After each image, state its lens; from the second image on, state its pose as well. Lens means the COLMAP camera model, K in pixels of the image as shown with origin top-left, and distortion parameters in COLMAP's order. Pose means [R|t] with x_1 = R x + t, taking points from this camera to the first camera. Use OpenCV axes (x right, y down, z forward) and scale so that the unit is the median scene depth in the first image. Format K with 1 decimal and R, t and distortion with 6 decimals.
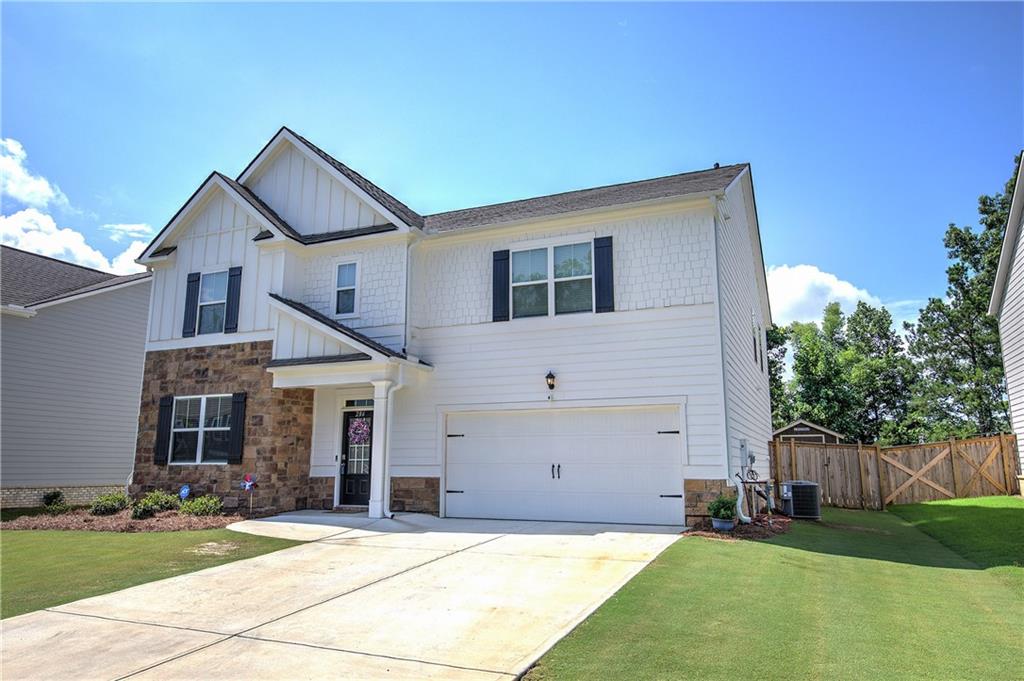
lens RADIAL K [[698.1, 0, 512.0], [0, 698.1, 340.5], [0, 0, 1]] dist [0.002678, -0.002439]
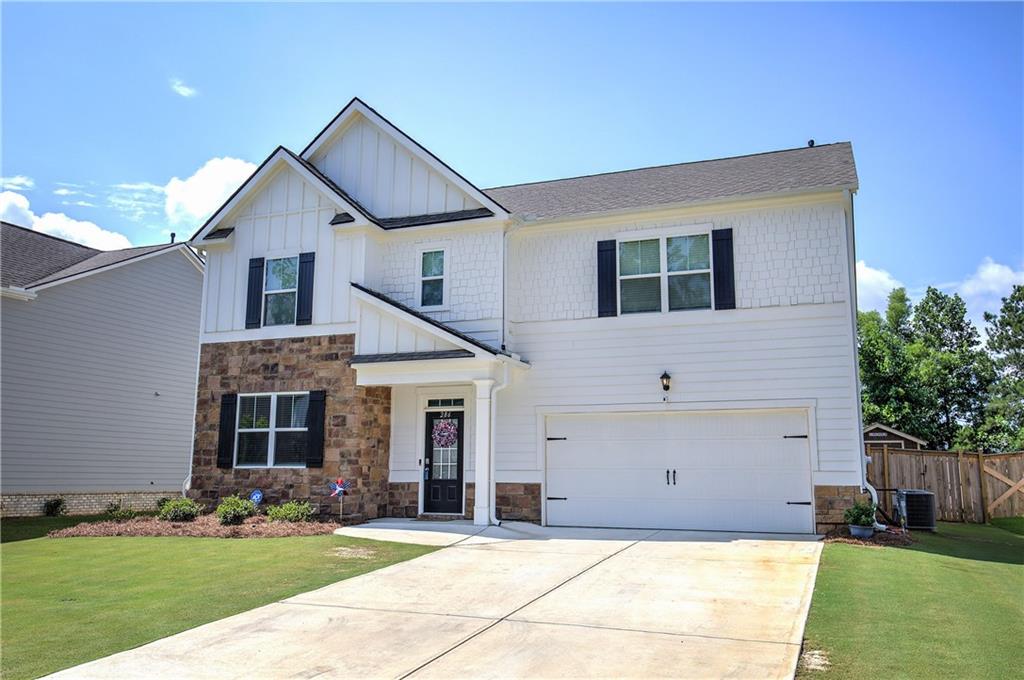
lens RADIAL K [[850.7, 0, 512.0], [0, 850.7, 340.0], [0, 0, 1]] dist [-0.002730, 0.010516]
pose [[0.999515, 0.010659, 0.029255, -0.164584], [-0.011215, 0.999758, 0.018924, -0.015490], [-0.029046, -0.019243, 0.999393, -0.123507]]
